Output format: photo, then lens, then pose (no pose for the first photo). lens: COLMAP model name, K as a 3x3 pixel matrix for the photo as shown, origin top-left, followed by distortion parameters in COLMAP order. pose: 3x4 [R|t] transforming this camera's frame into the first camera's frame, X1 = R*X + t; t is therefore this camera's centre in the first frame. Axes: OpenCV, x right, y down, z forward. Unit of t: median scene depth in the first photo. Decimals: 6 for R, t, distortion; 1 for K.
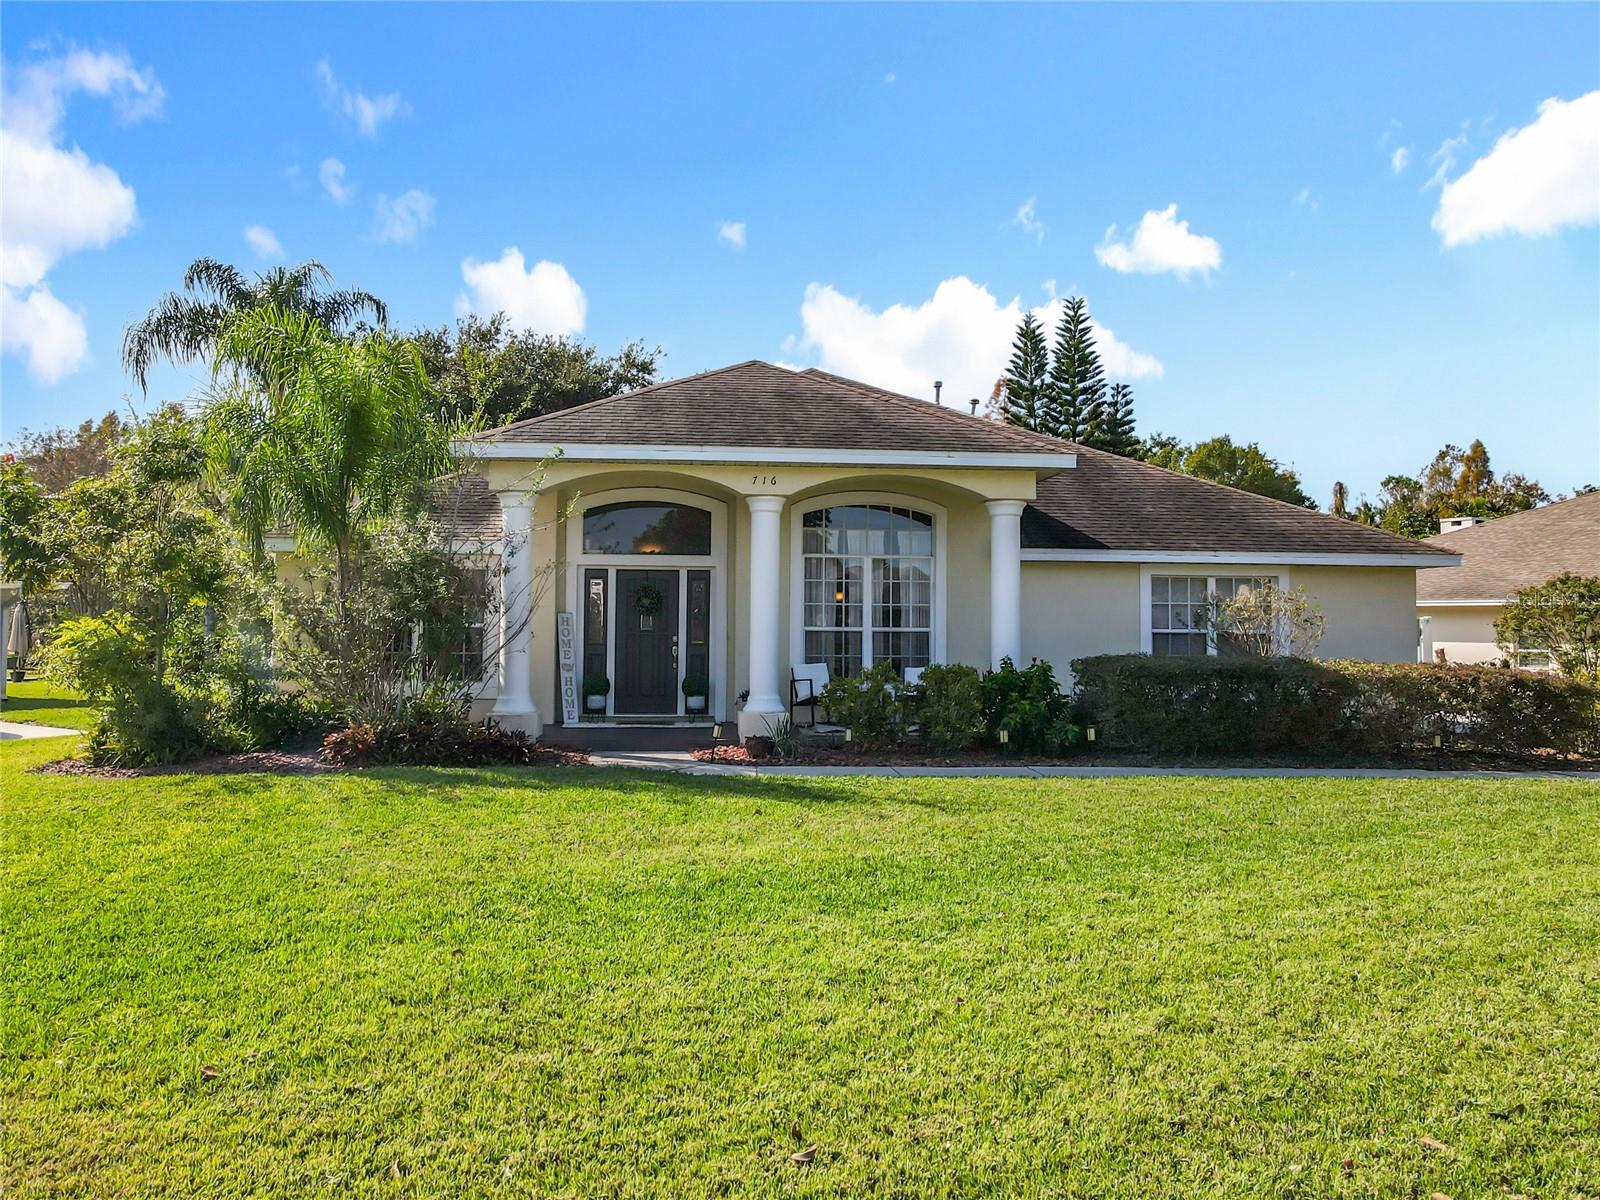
lens RADIAL K [[1233.7, 0, 759.3], [0, 1233.7, 449.7], [0, 0, 1]] dist [0.002351, 0.001107]
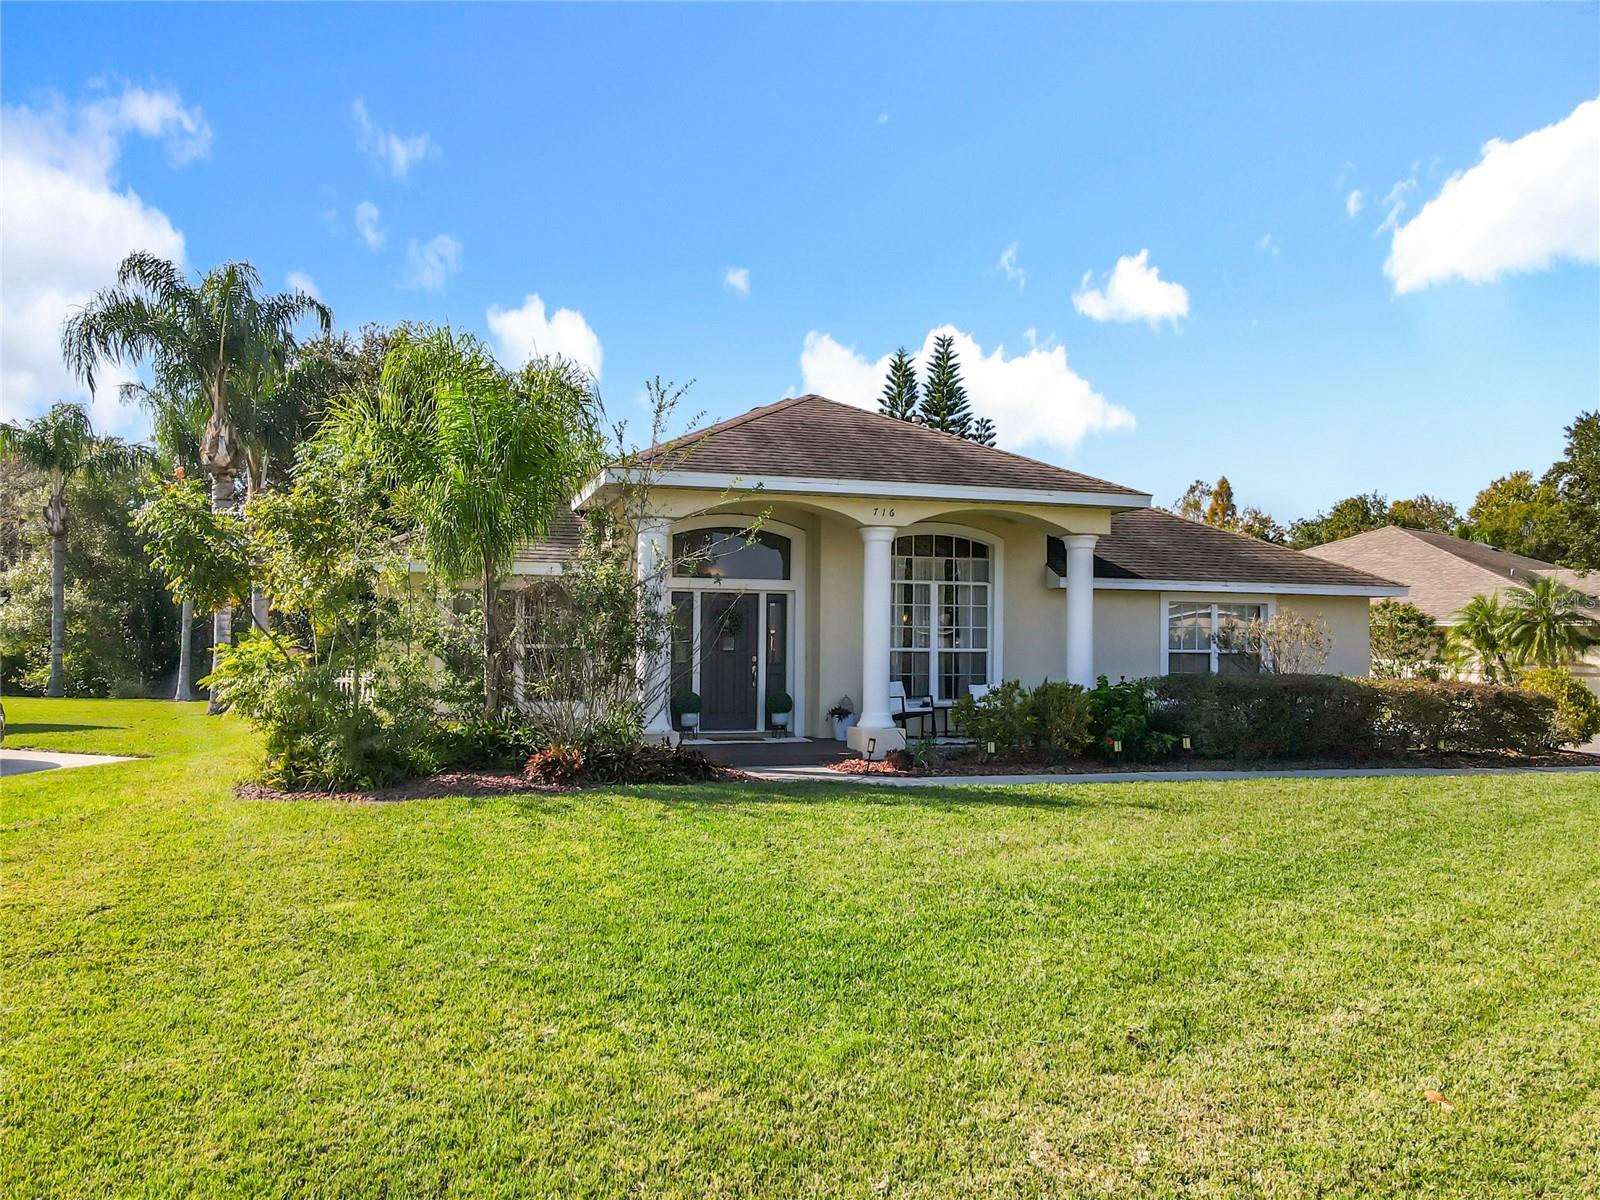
lens RADIAL K [[1233.7, 0, 759.3], [0, 1233.7, 449.7], [0, 0, 1]] dist [0.002351, 0.001107]
pose [[0.976995, 0.034493, 0.210453, -0.289773], [-0.032082, 0.999375, -0.014858, -0.008770], [-0.210834, 0.007765, 0.977491, -0.027751]]
